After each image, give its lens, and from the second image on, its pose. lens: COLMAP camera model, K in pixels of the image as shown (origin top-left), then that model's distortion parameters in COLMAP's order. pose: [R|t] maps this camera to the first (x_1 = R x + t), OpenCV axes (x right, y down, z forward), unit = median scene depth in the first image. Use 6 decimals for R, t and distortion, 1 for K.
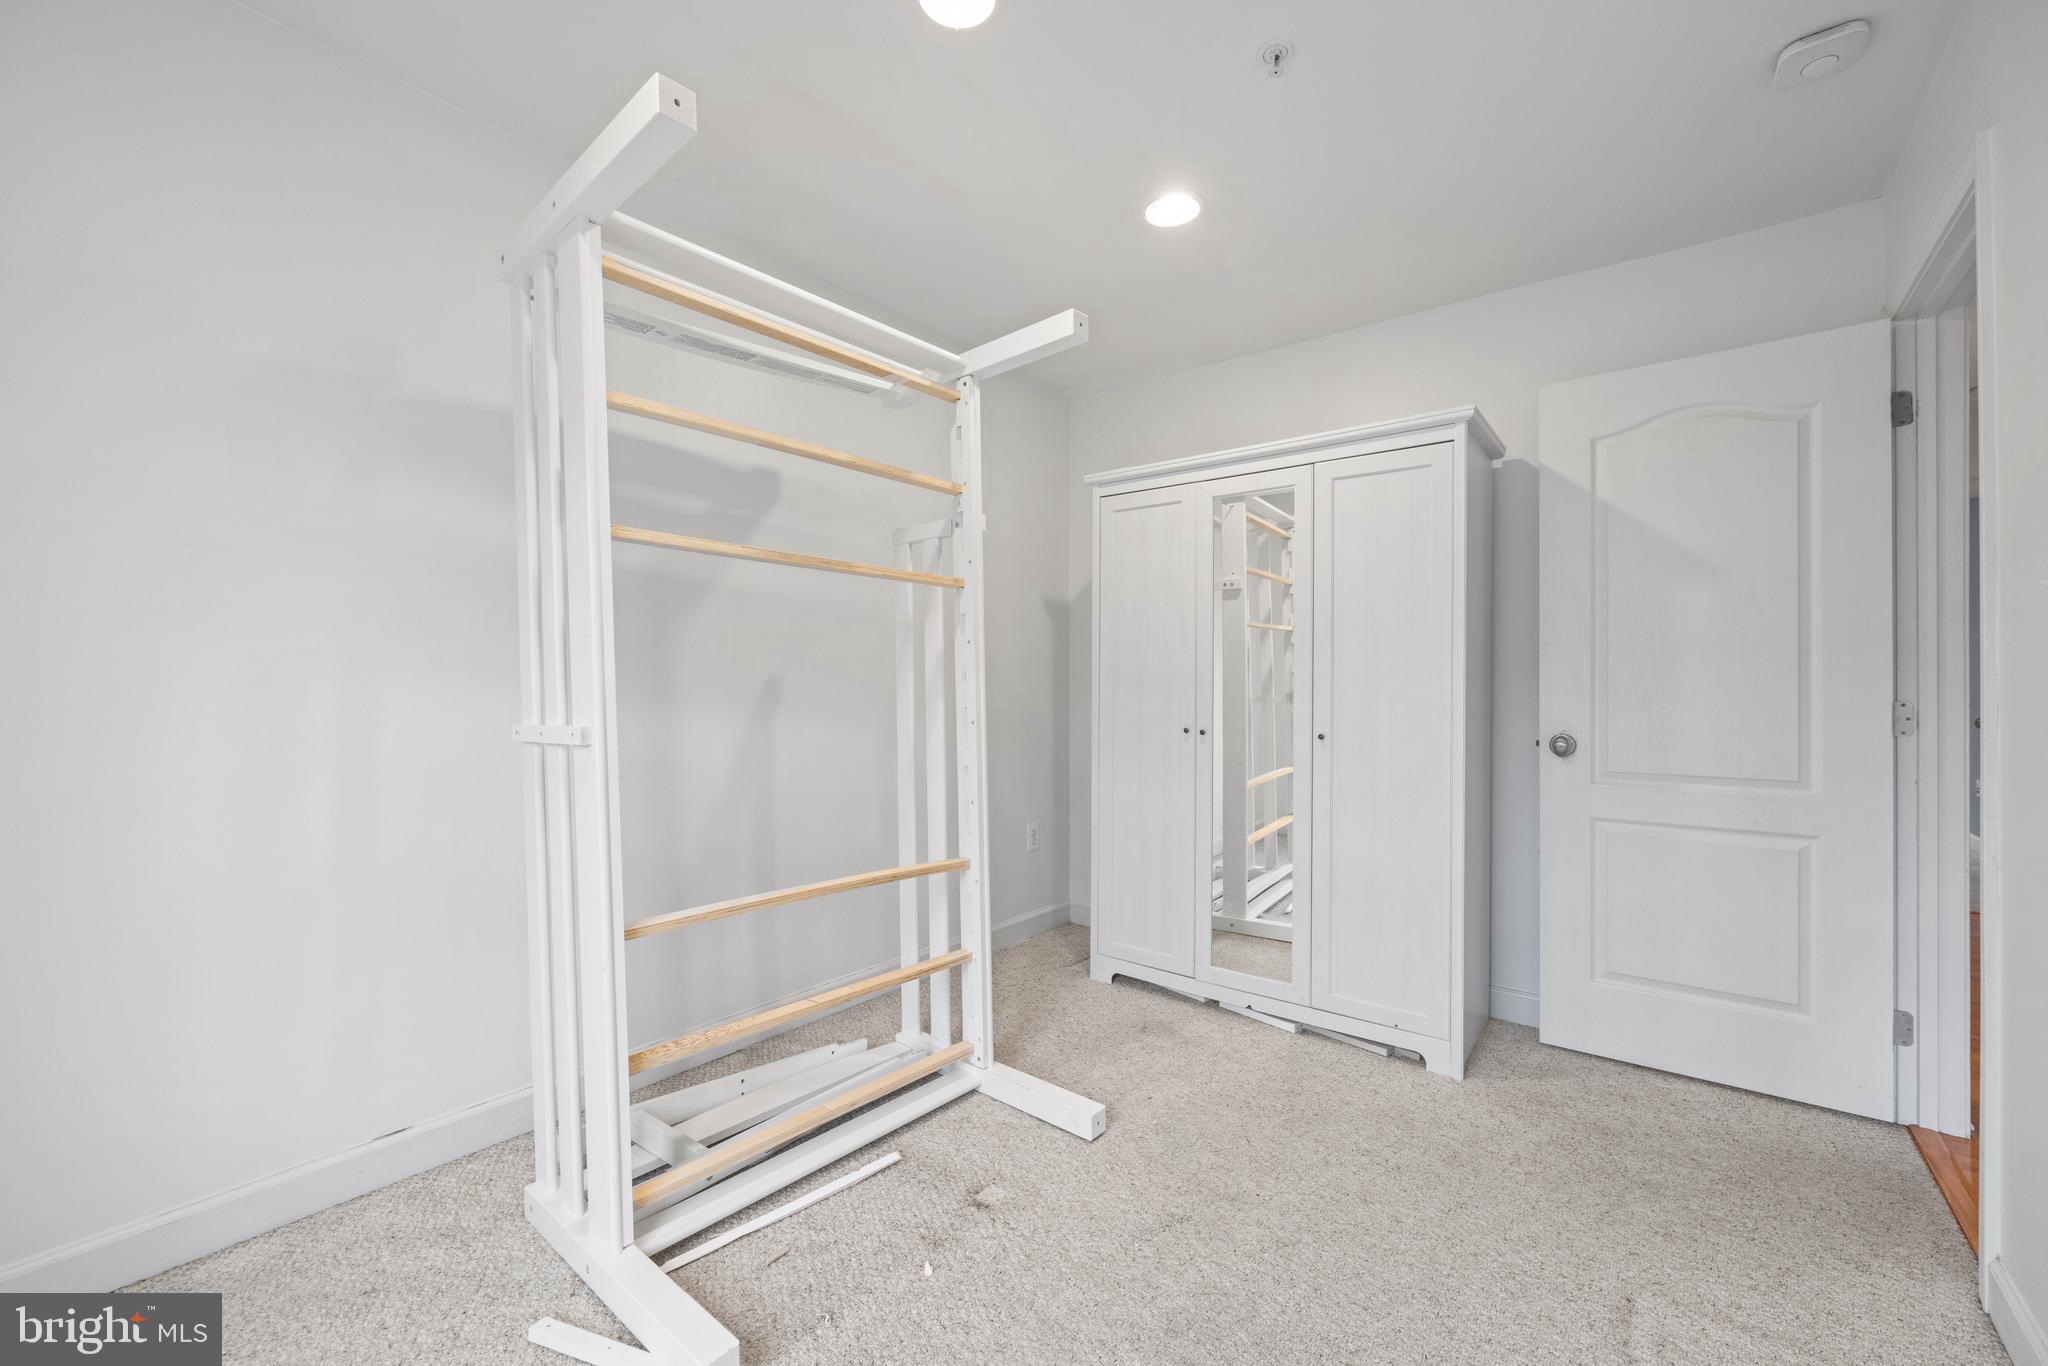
lens RADIAL K [[829.1, 0, 1015.2], [0, 829.1, 691.2], [0, 0, 1]] dist [0.001898, 0.000154]
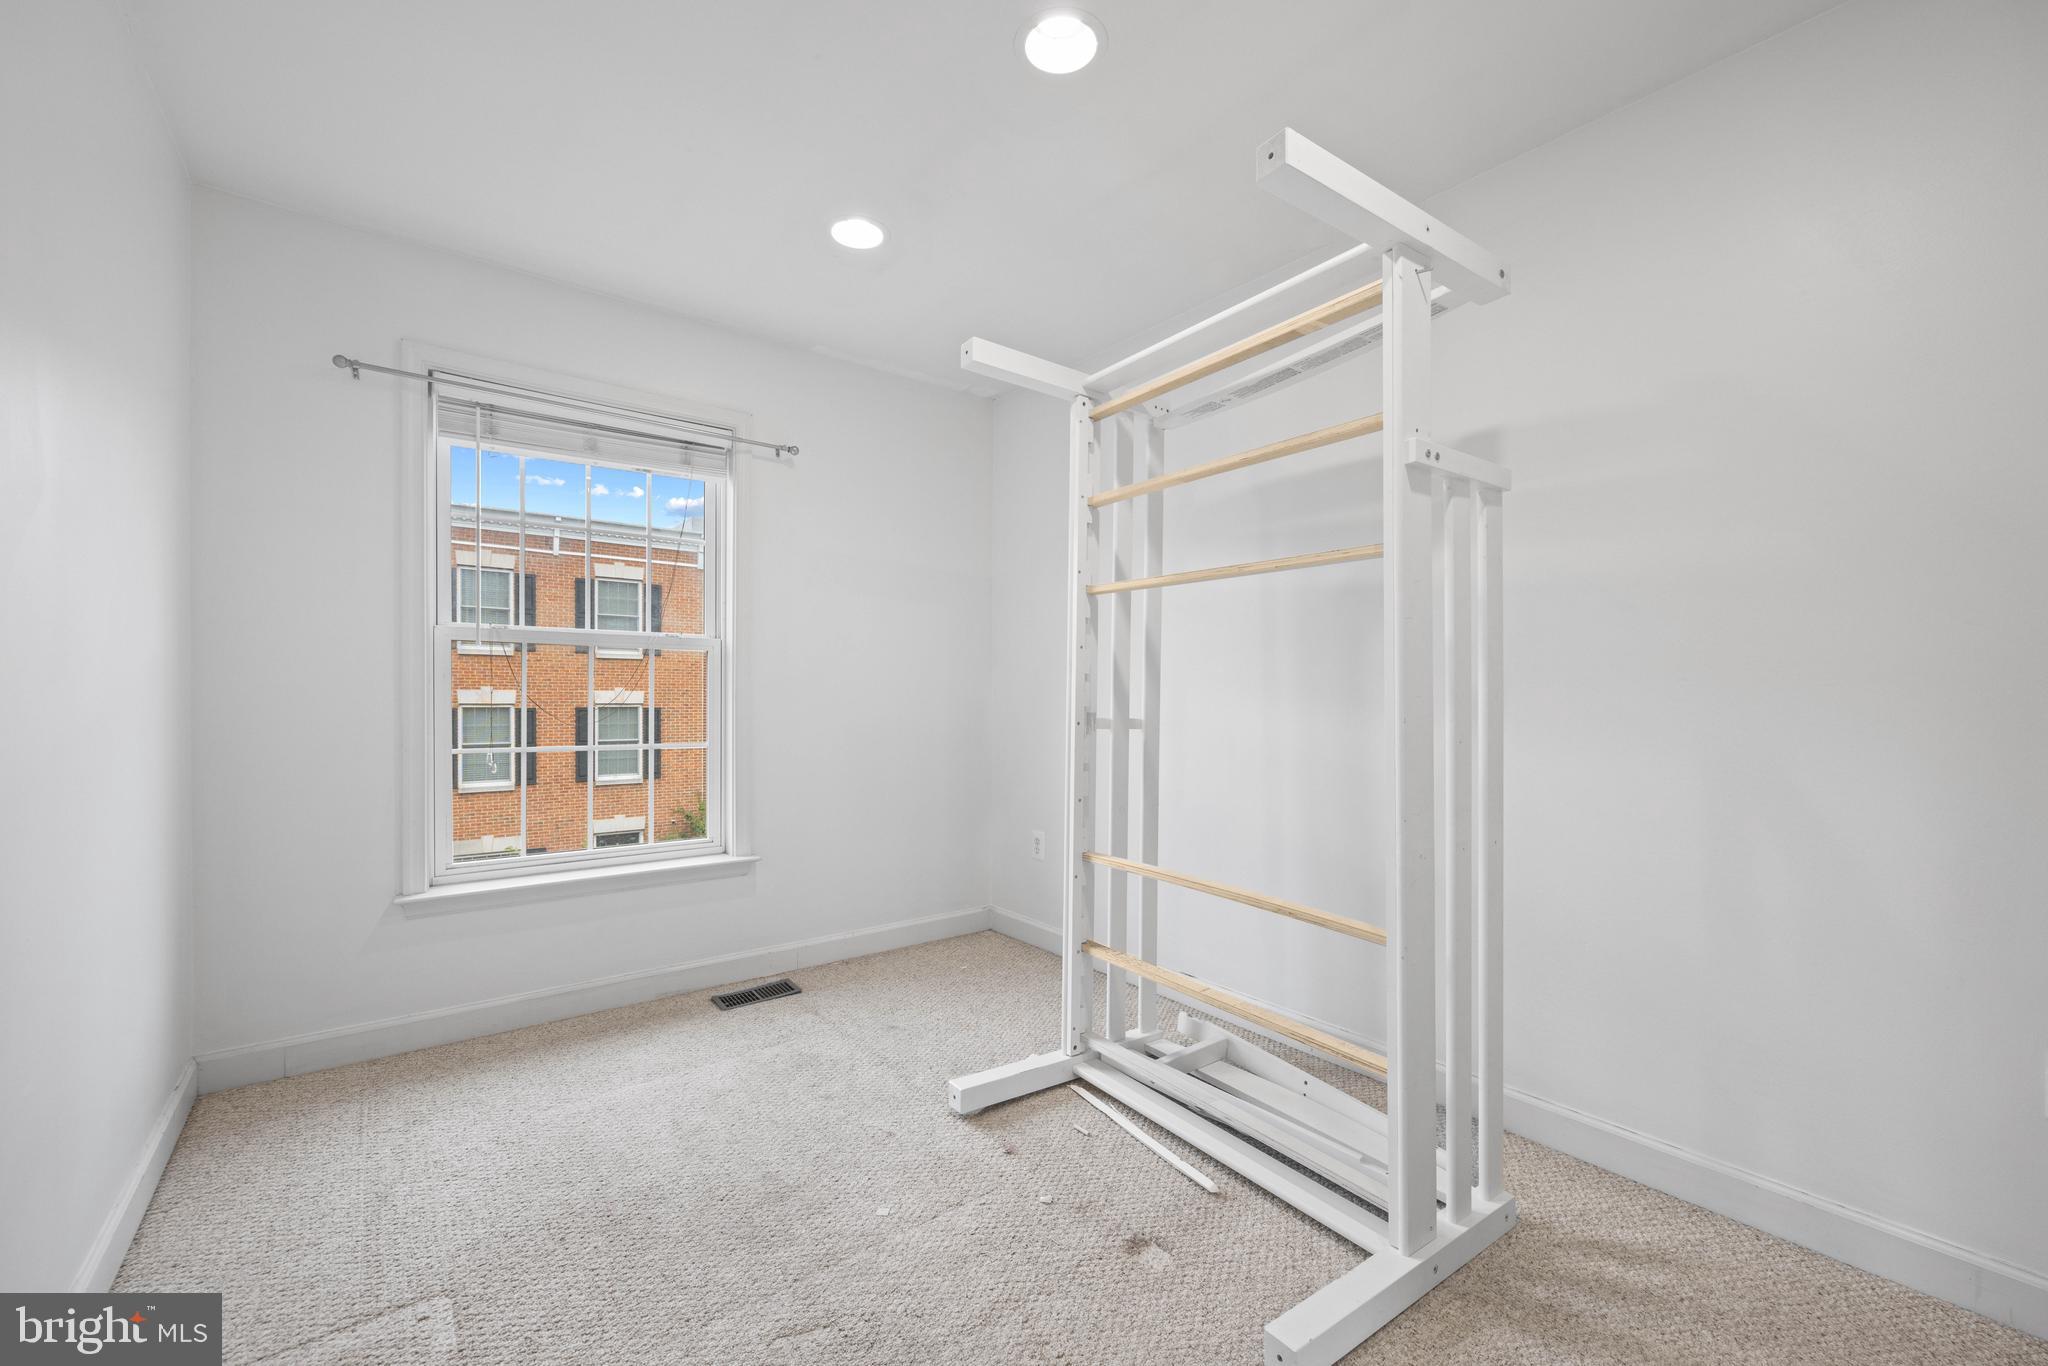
lens RADIAL K [[829.1, 0, 1010.9], [0, 829.1, 701.6], [0, 0, 1]] dist [0.001898, 0.000154]
pose [[-0.241663, 0.006413, -0.970339, 0.807865], [-0.013169, 0.999864, 0.009888, 0.000179], [0.970271, 0.015167, -0.241546, 0.973903]]
